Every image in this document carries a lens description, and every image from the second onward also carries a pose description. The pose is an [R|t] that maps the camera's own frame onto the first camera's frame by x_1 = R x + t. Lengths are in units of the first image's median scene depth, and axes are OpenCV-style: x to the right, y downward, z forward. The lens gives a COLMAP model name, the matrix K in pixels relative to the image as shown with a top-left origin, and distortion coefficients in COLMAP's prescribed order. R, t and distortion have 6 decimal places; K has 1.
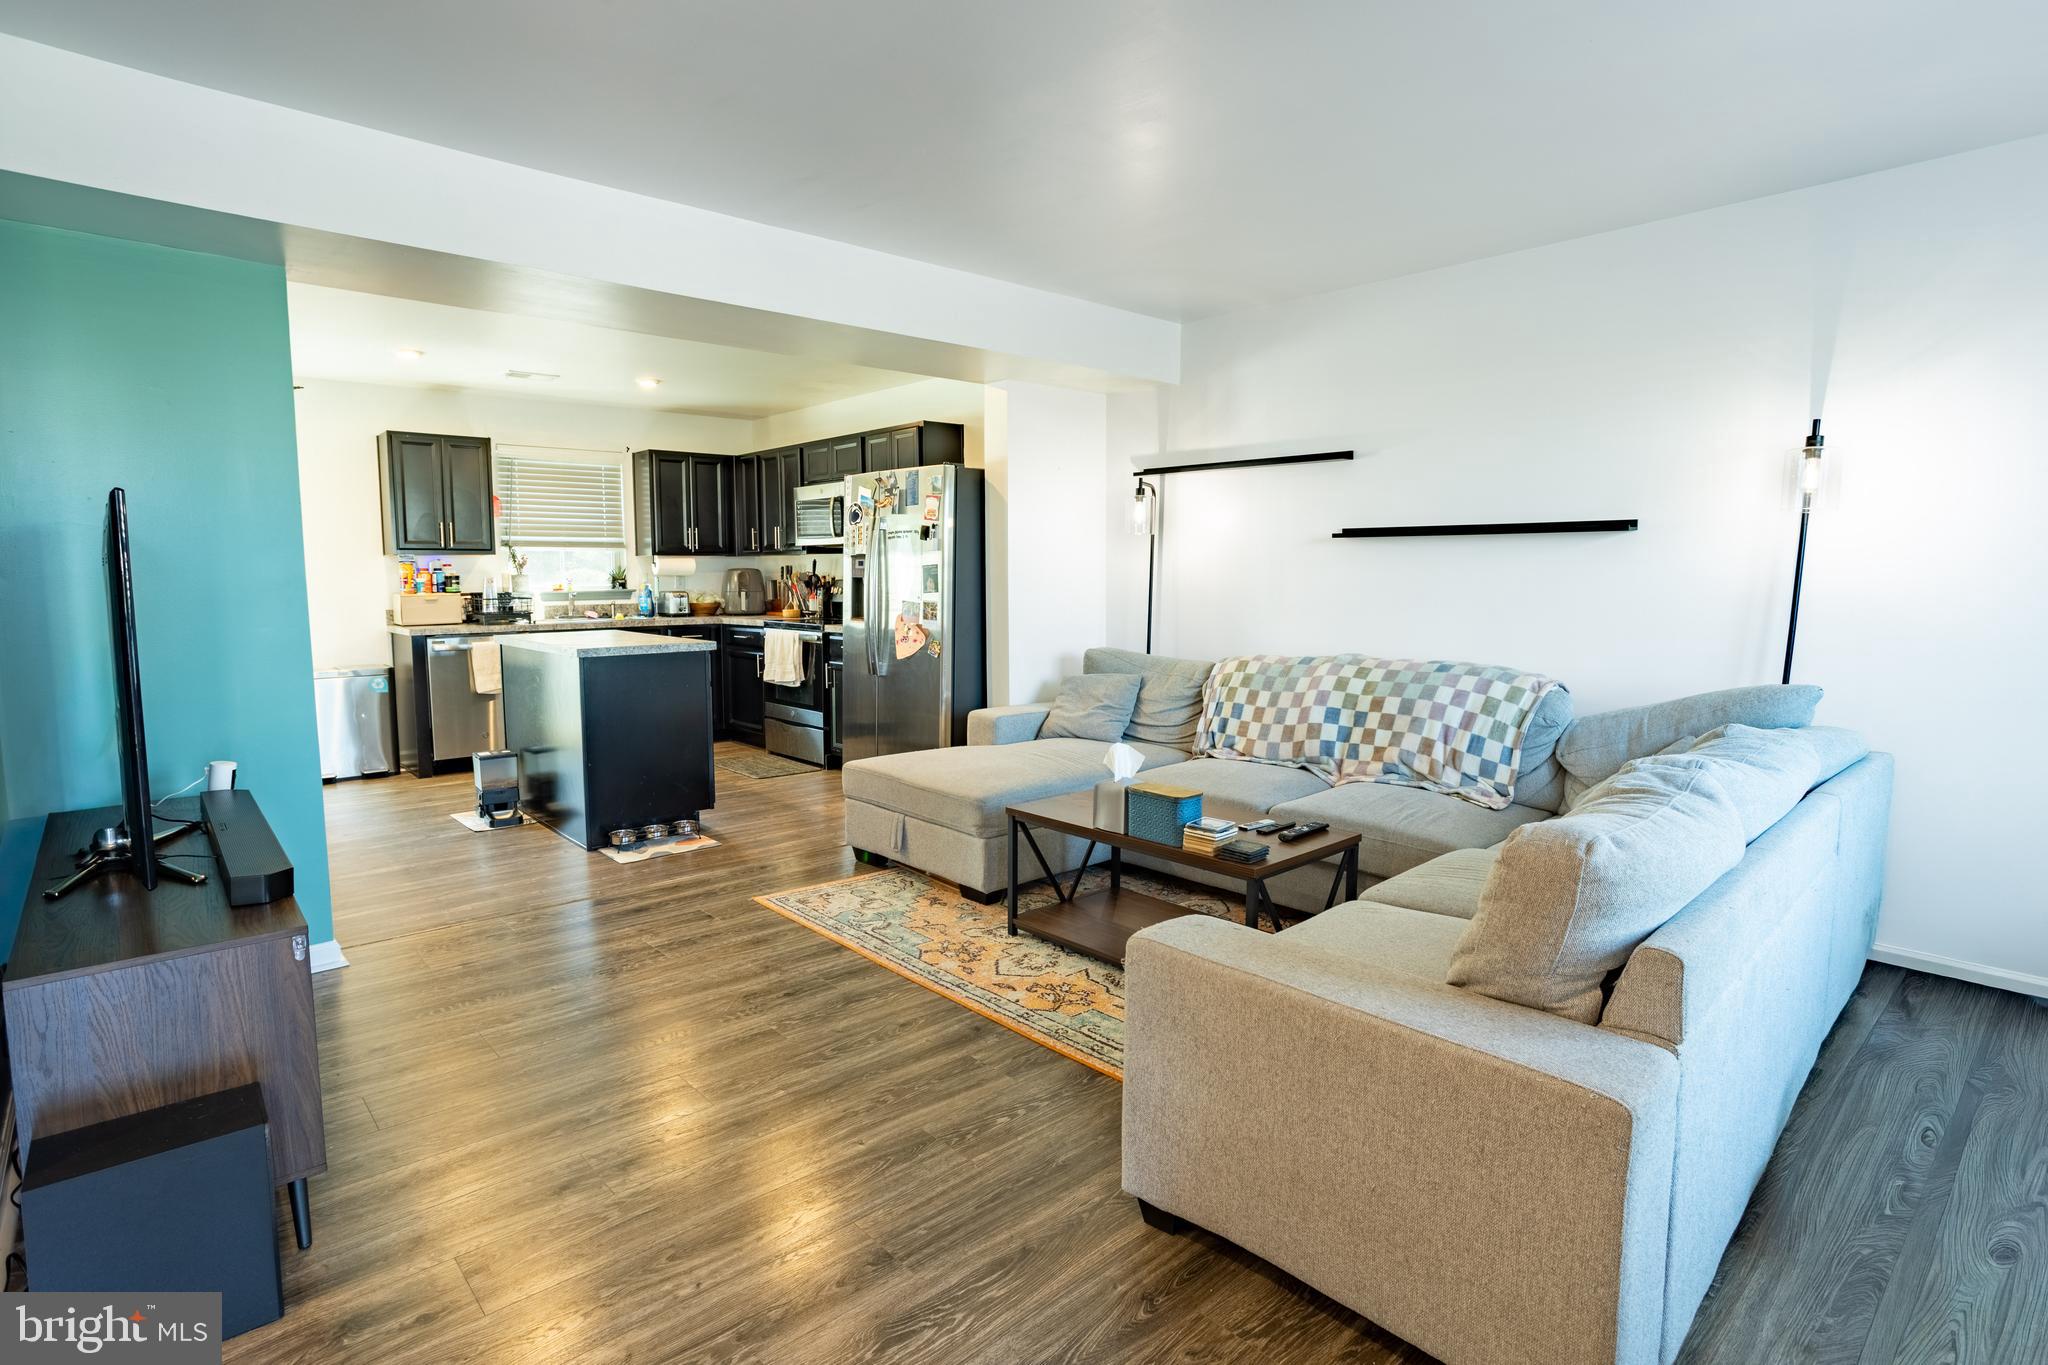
lens RADIAL K [[1022.8, 0, 1005.1], [0, 1022.8, 673.3], [0, 0, 1]] dist [-0.057579, 0.030530]
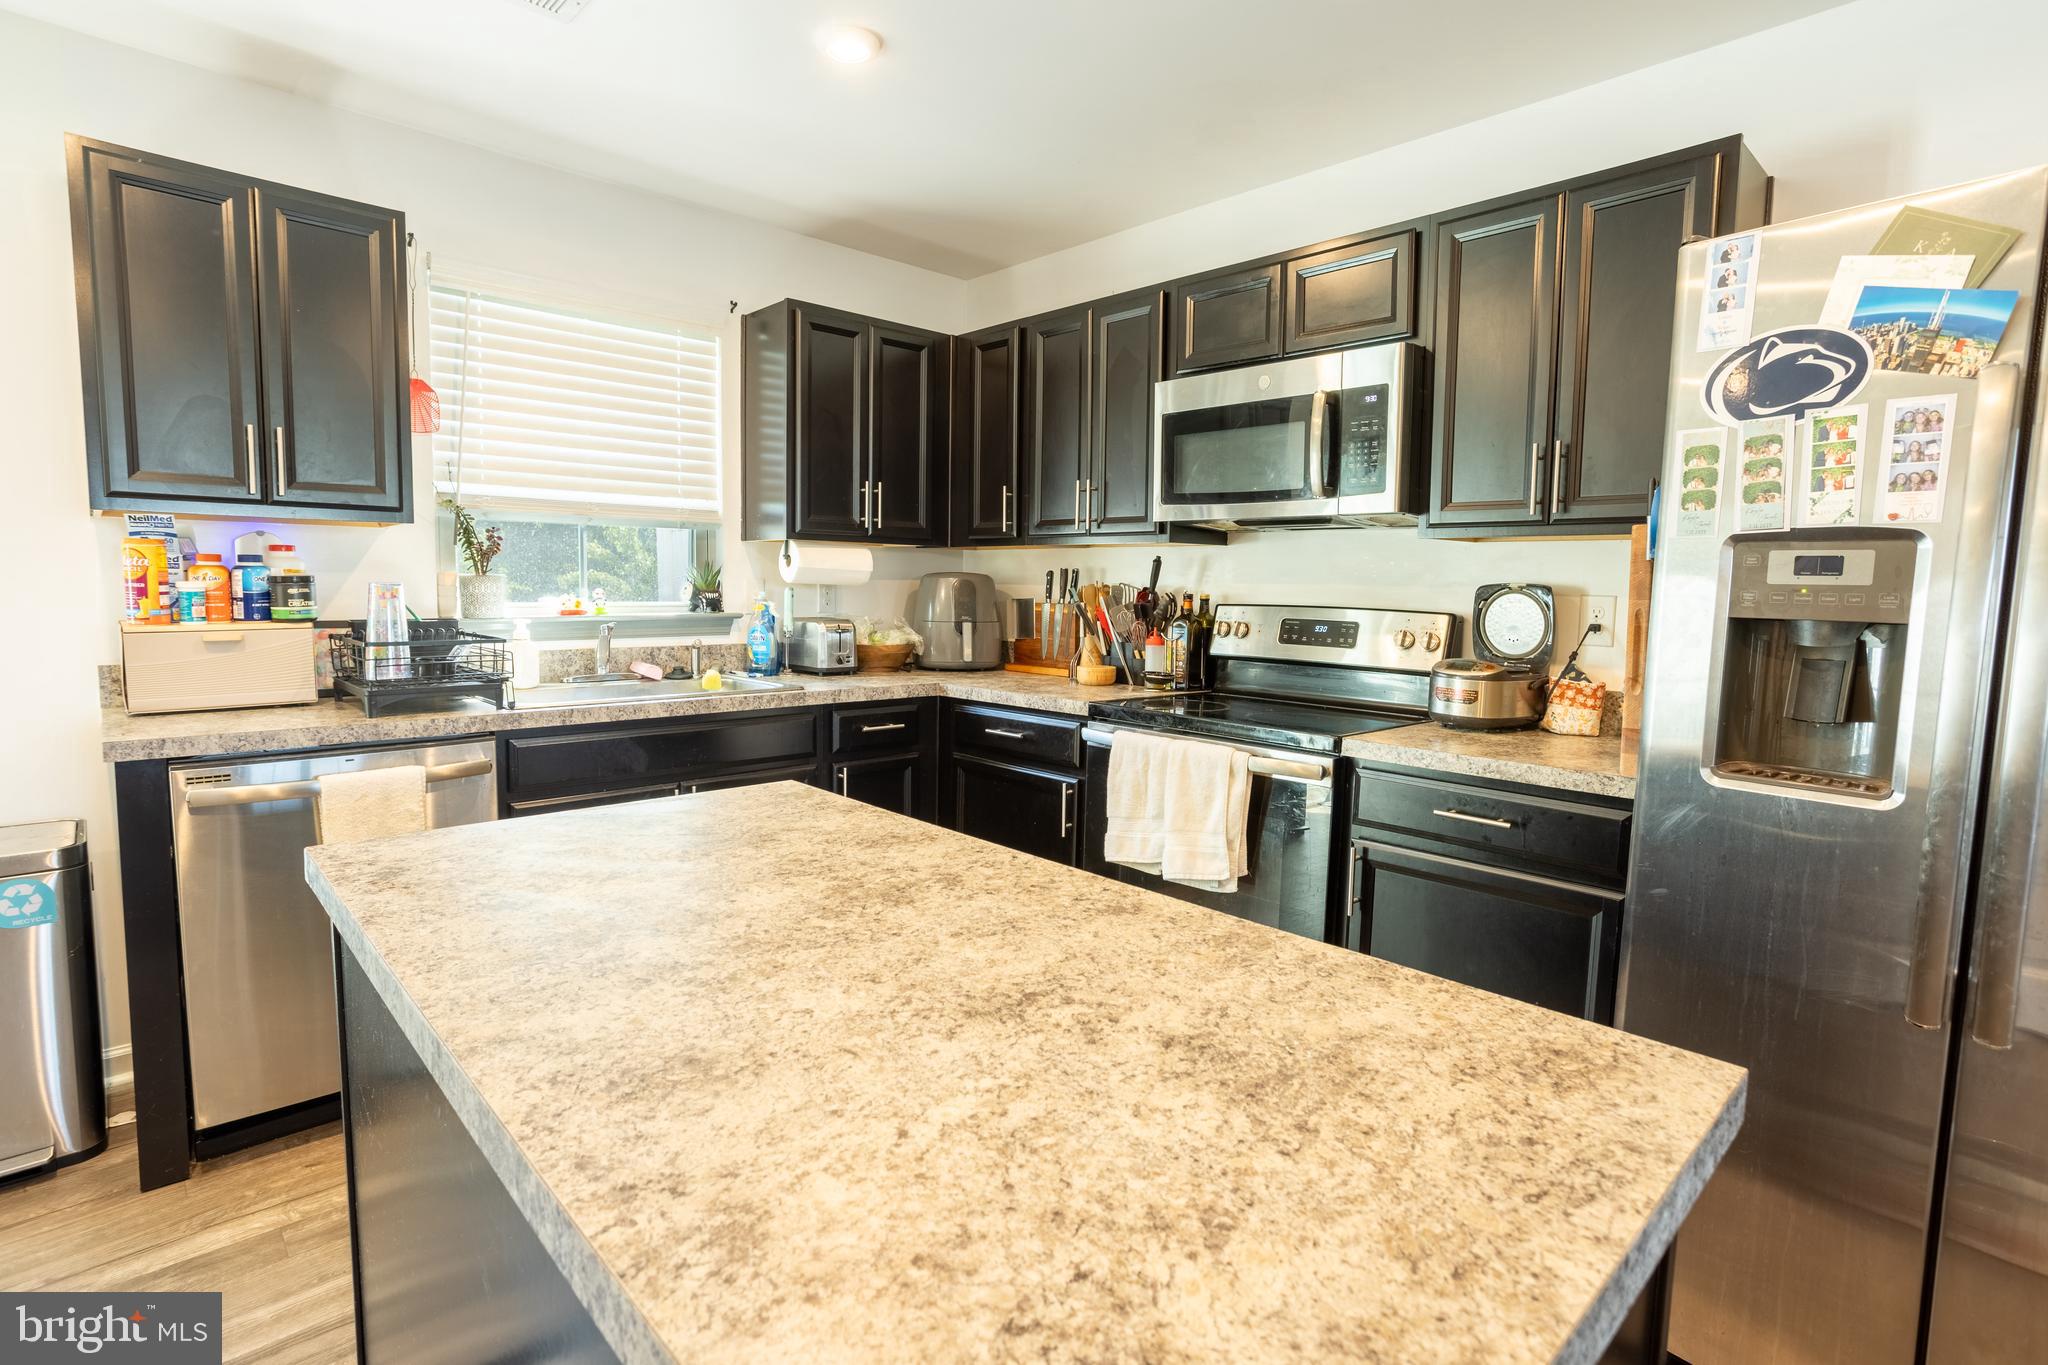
lens RADIAL K [[996.3, 0, 1017.1], [0, 996.3, 681.3], [0, 0, 1]] dist [-0.055520, 0.028203]
pose [[0.999575, 0.017519, 0.023283, -0.288192], [-0.017501, 0.999846, -0.000991, -0.062105], [-0.023297, 0.000583, 0.999728, 0.633412]]
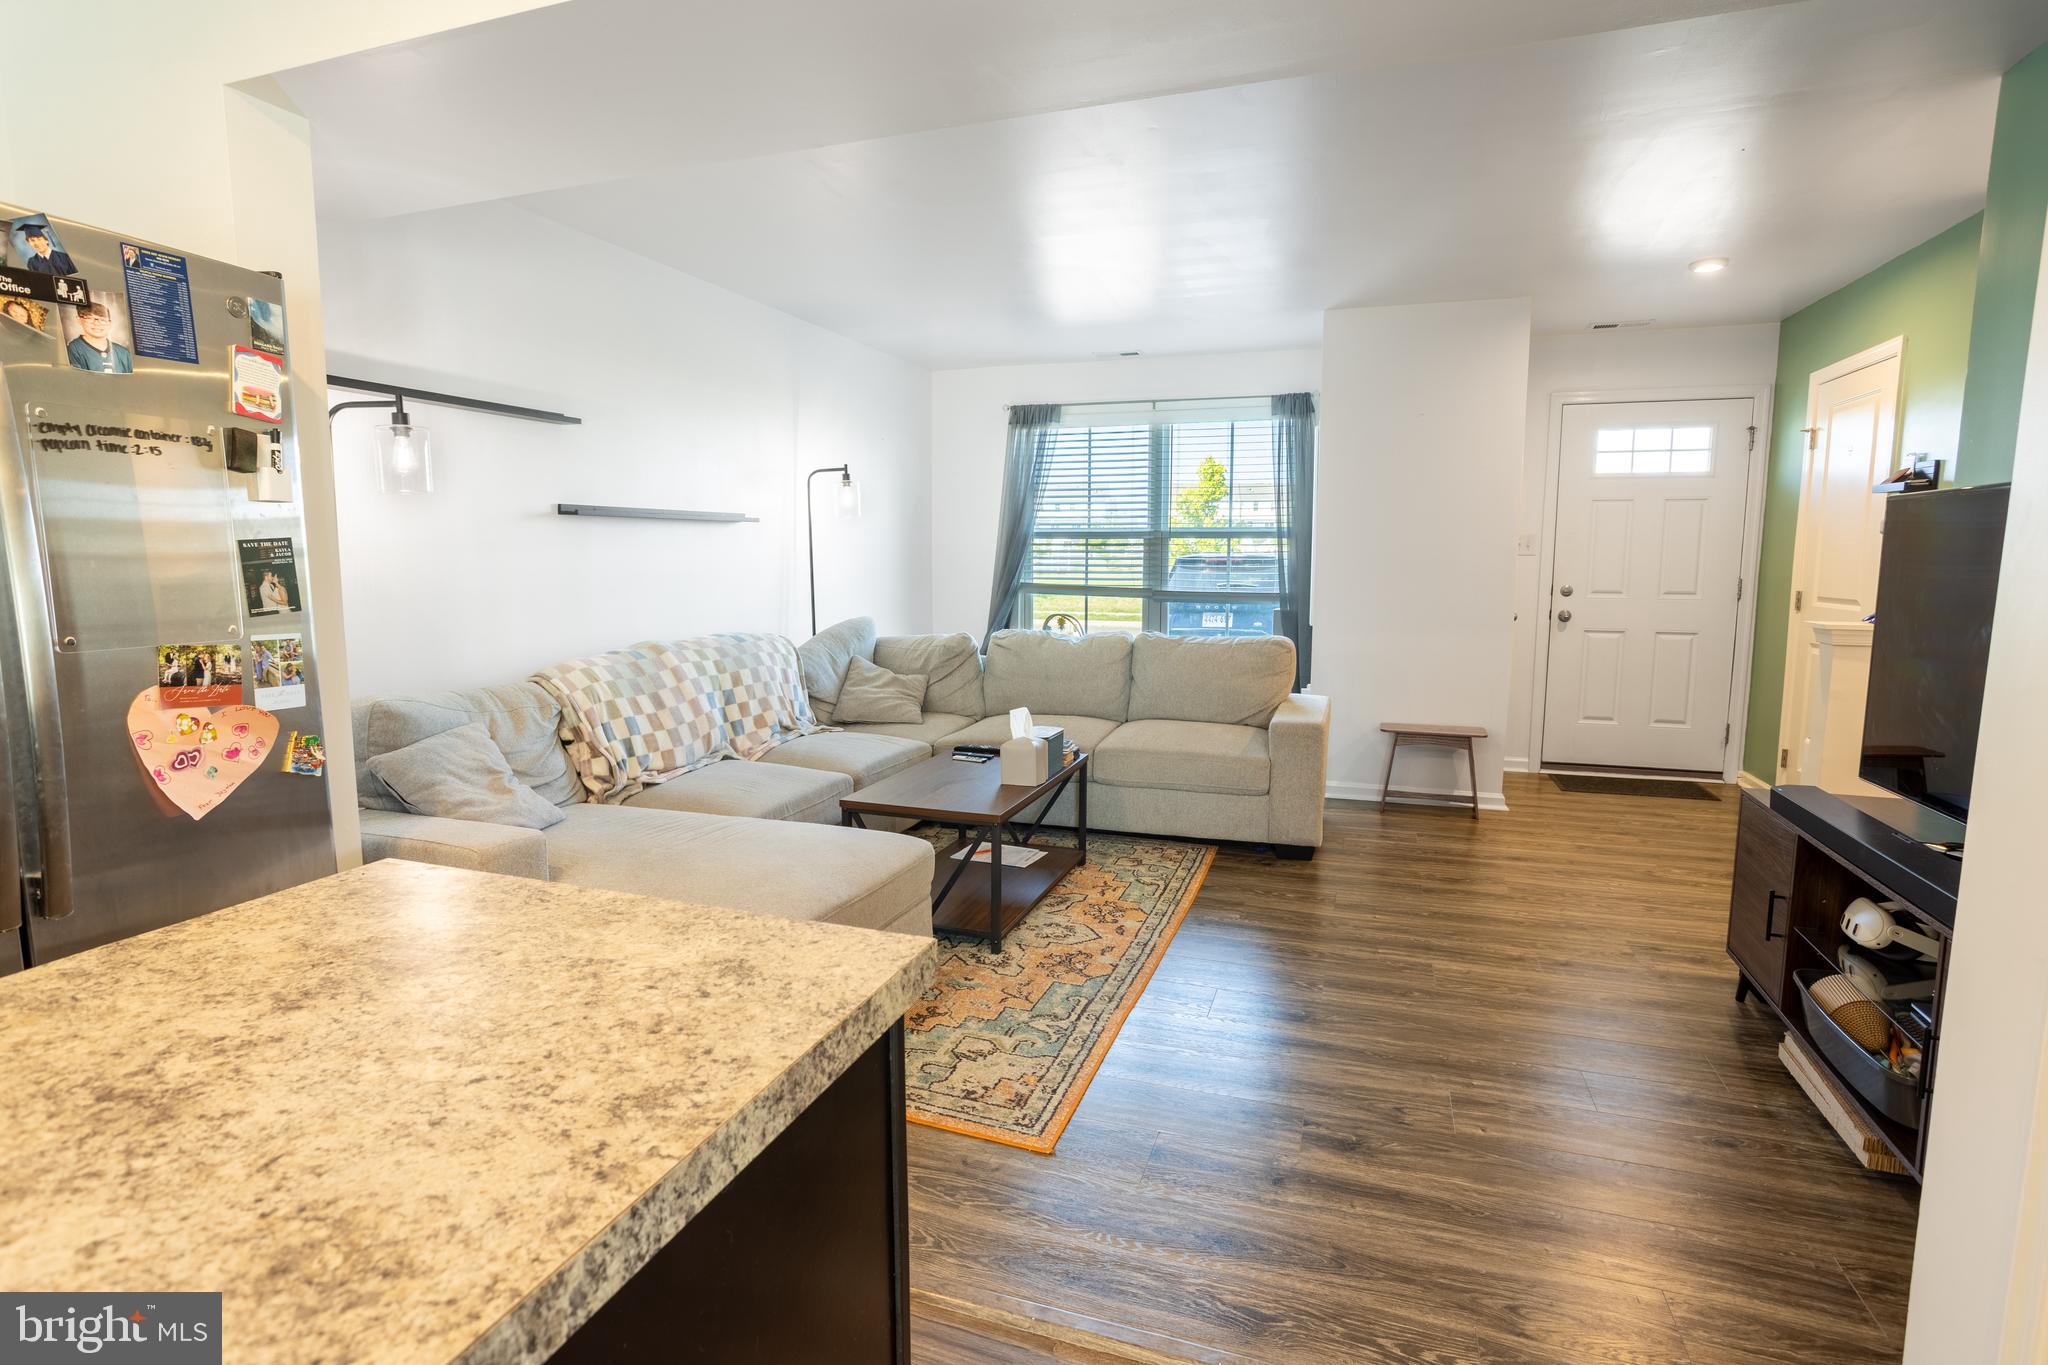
lens RADIAL K [[1022.8, 0, 1005.1], [0, 1022.8, 673.3], [0, 0, 1]] dist [-0.057579, 0.030530]
pose [[-0.474448, -0.101235, 0.874443, -0.400160], [0.088288, 0.982884, 0.161692, -0.070965], [-0.875845, 0.153917, -0.457389, 0.715789]]
